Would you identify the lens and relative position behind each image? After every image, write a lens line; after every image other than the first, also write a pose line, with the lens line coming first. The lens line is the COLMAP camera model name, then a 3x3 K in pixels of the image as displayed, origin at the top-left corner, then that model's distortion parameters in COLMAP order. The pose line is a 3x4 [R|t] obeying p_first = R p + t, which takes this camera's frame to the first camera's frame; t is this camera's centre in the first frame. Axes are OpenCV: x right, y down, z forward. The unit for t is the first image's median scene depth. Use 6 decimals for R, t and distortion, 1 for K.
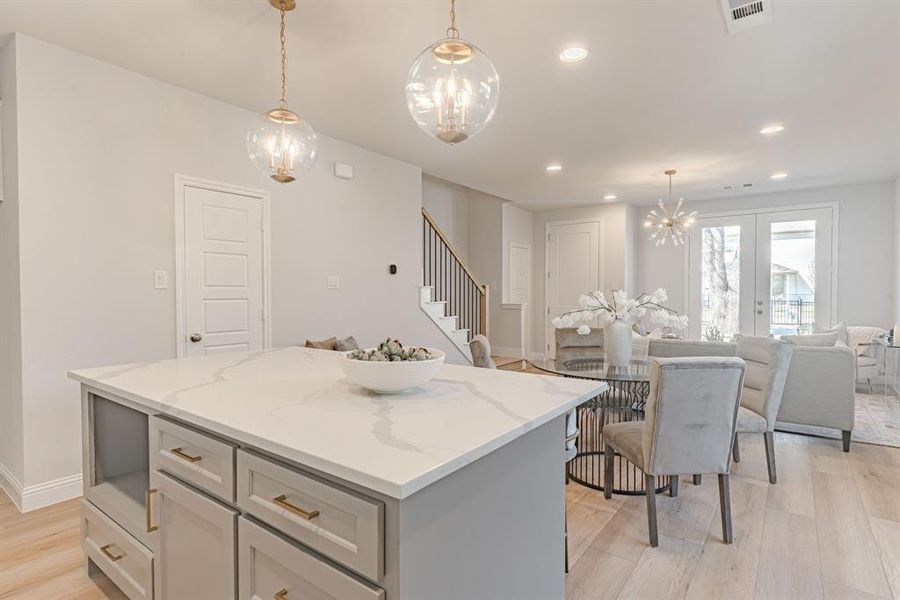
lens RADIAL K [[467.7, 0, 445.4], [0, 467.7, 298.4], [0, 0, 1]] dist [-0.005654, 0.001634]
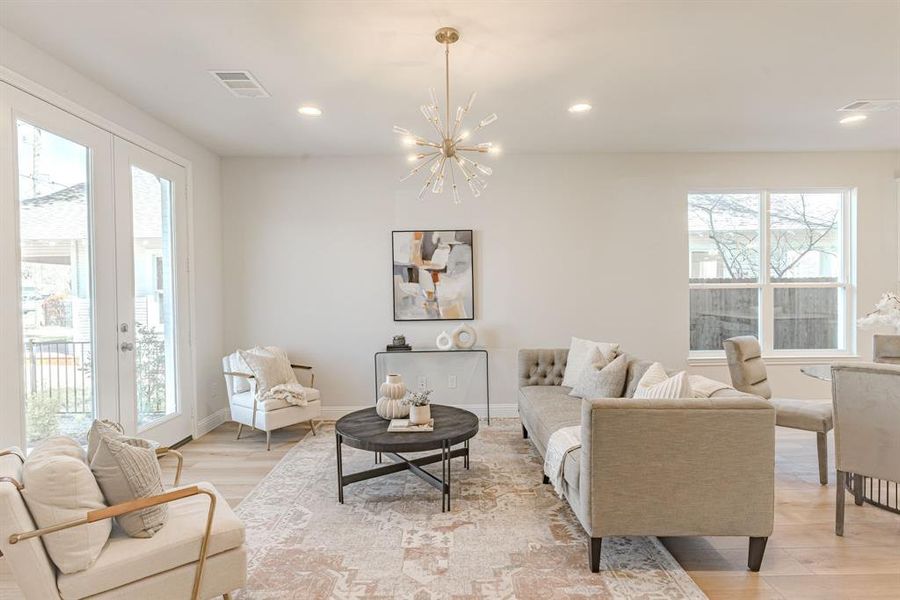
lens RADIAL K [[467.7, 0, 450.4], [0, 467.7, 301.0], [0, 0, 1]] dist [-0.005654, 0.001634]
pose [[-0.605687, -0.004997, 0.795687, 0.107033], [0.024757, 0.999378, 0.025121, -0.023446], [-0.795318, 0.034914, -0.605186, 1.111659]]
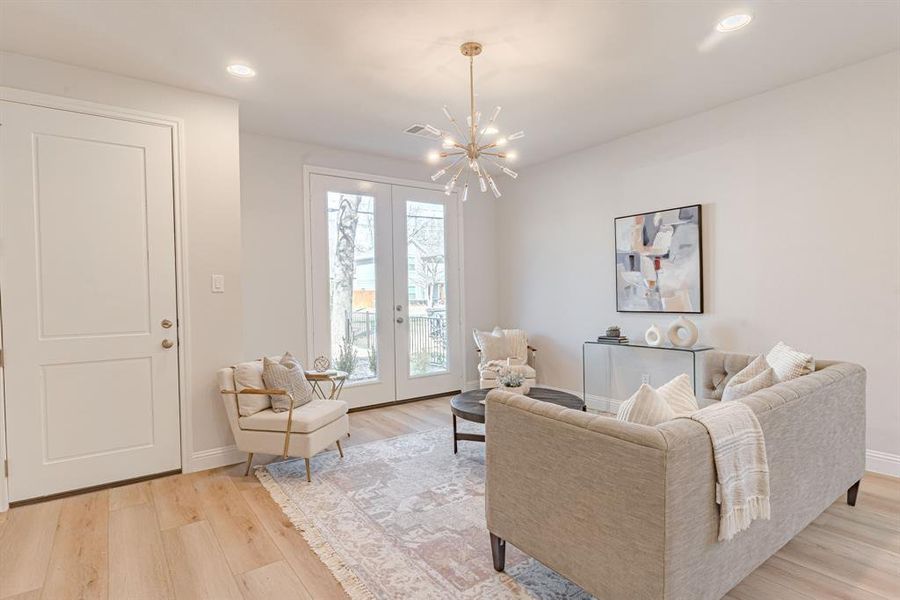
lens RADIAL K [[467.7, 0, 450.5], [0, 467.7, 302.1], [0, 0, 1]] dist [-0.005654, 0.001634]
pose [[0.294170, -0.023909, 0.955454, -0.002016], [0.031887, 0.999376, 0.015190, -0.009091], [-0.955221, 0.025998, 0.294749, 0.768570]]
